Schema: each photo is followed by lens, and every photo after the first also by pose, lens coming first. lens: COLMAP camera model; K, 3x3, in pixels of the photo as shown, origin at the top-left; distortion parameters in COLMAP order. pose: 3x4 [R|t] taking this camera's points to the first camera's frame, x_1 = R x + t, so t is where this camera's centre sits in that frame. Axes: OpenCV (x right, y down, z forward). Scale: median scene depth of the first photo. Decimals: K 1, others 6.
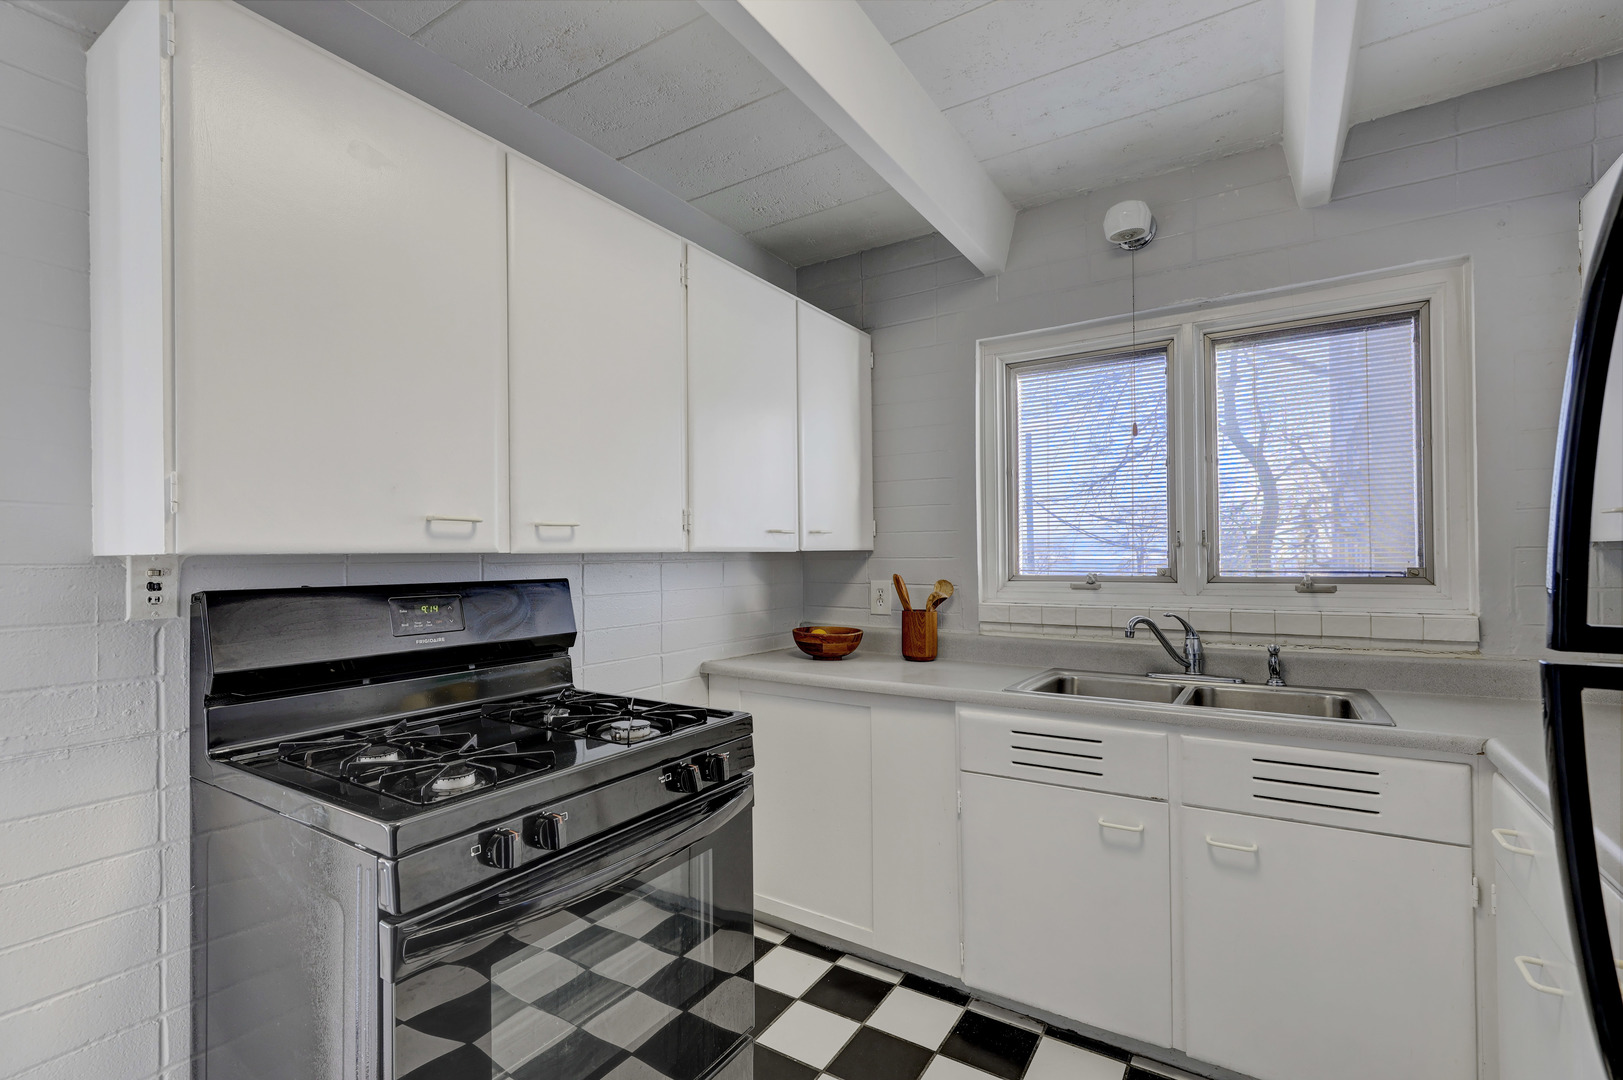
lens RADIAL K [[729.3, 0, 800.6], [0, 729.3, 547.8], [0, 0, 1]] dist [-0.012495, 0.000100]
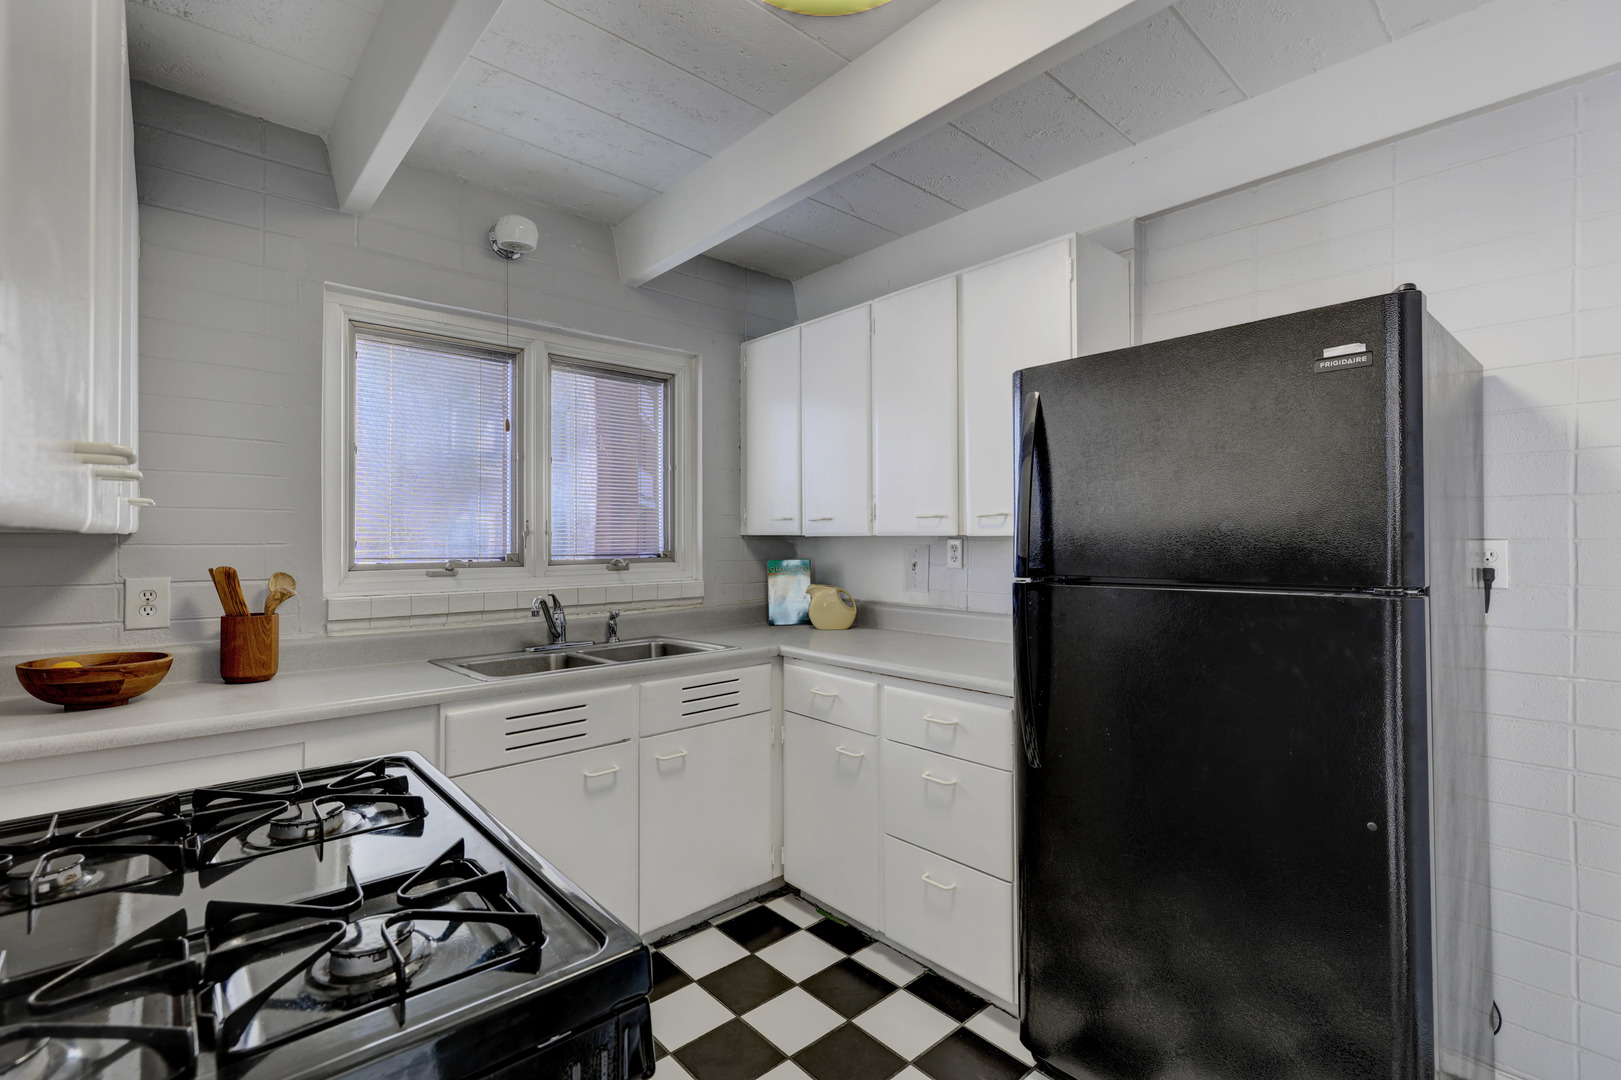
lens RADIAL K [[728.4, 0, 799.3], [0, 728.4, 536.4], [0, 0, 1]] dist [-0.012495, 0.000100]
pose [[0.260224, 0.011087, 0.965485, -0.473232], [-0.010934, 0.999904, -0.008536, 0.006698], [-0.965486, -0.008336, 0.260320, 0.302086]]
